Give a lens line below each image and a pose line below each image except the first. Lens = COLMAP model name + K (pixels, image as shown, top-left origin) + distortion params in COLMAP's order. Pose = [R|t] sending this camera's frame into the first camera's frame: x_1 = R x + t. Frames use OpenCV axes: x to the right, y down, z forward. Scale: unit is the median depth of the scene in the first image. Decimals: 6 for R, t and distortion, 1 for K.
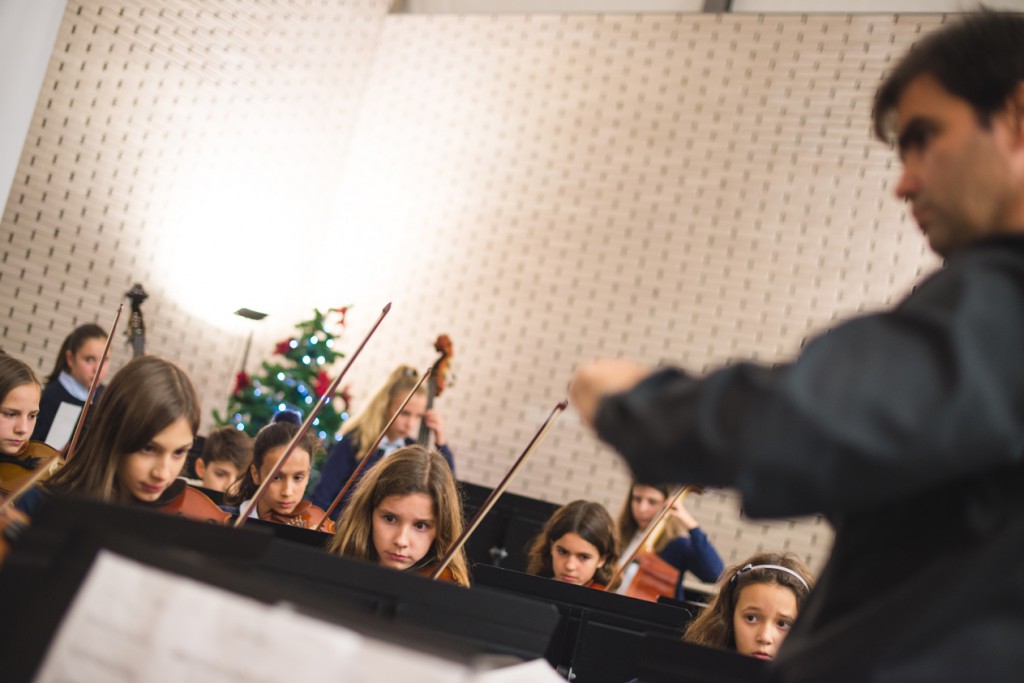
lens RADIAL K [[1487.2, 0, 512.0], [0, 1487.2, 341.5], [0, 0, 1]] dist [-0.154380, 0.182258]
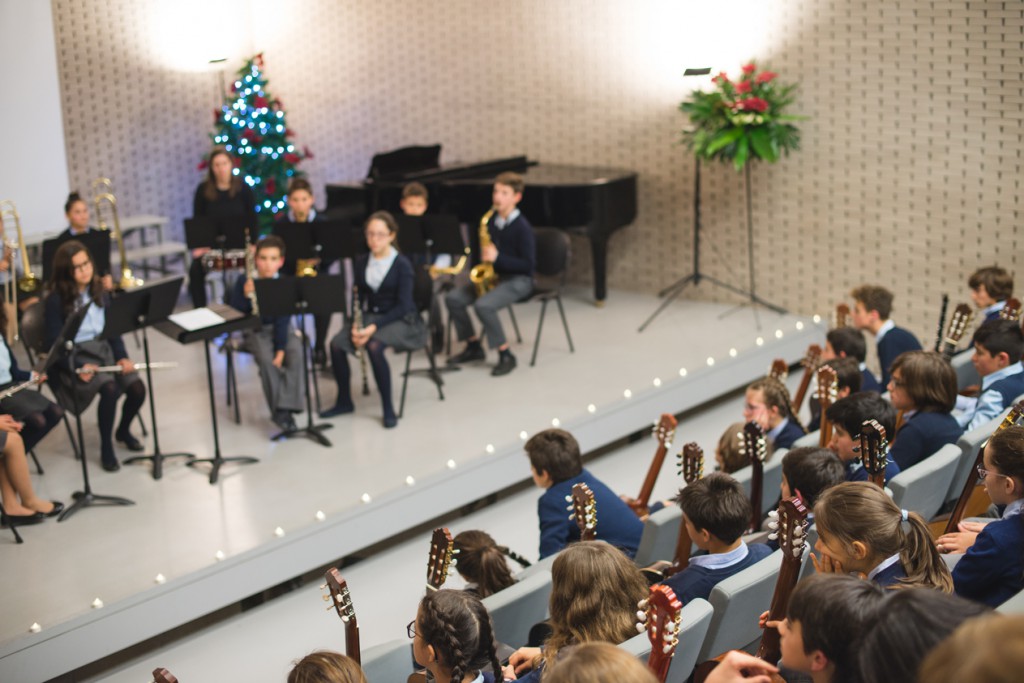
lens RADIAL K [[1551.4, 0, 512.0], [0, 1551.4, 341.5], [0, 0, 1]] dist [-0.109157, 0.049375]
pose [[0.954819, -0.242320, -0.172052, 0.385375], [0.286983, 0.902214, 0.321947, -0.209195], [0.077214, -0.356777, 0.930993, -0.743891]]
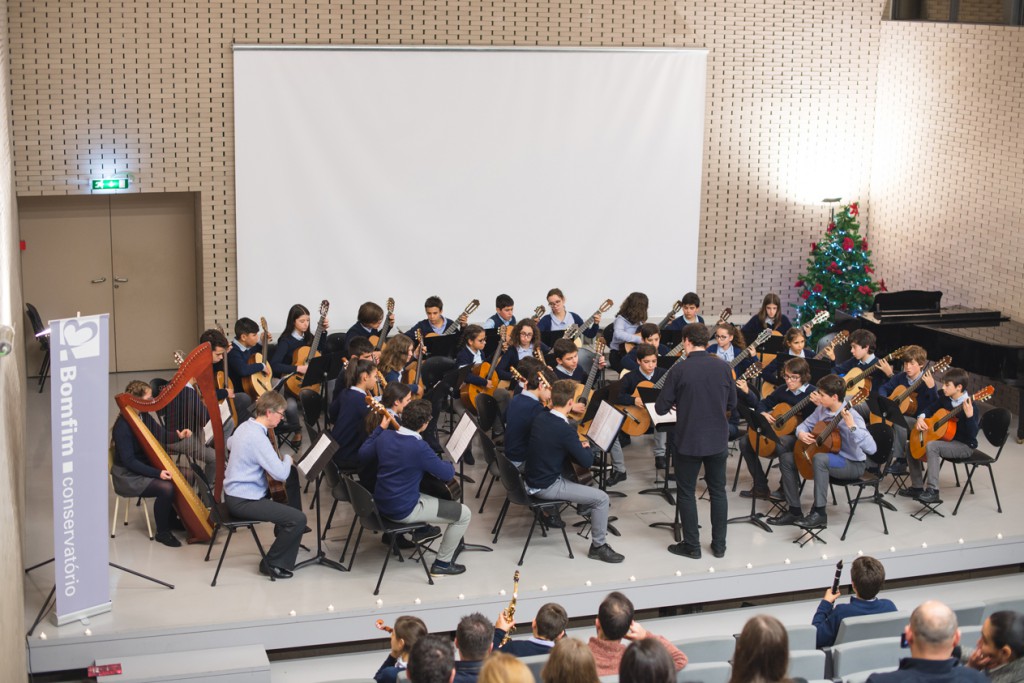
lens RADIAL K [[1487.2, 0, 512.0], [0, 1487.2, 341.5], [0, 0, 1]] dist [-0.154380, 0.182258]
pose [[0.776192, -0.085265, -0.624704, 0.809015], [0.243774, 0.954344, 0.172631, -0.317912], [0.581464, -0.286281, 0.761540, -0.965079]]
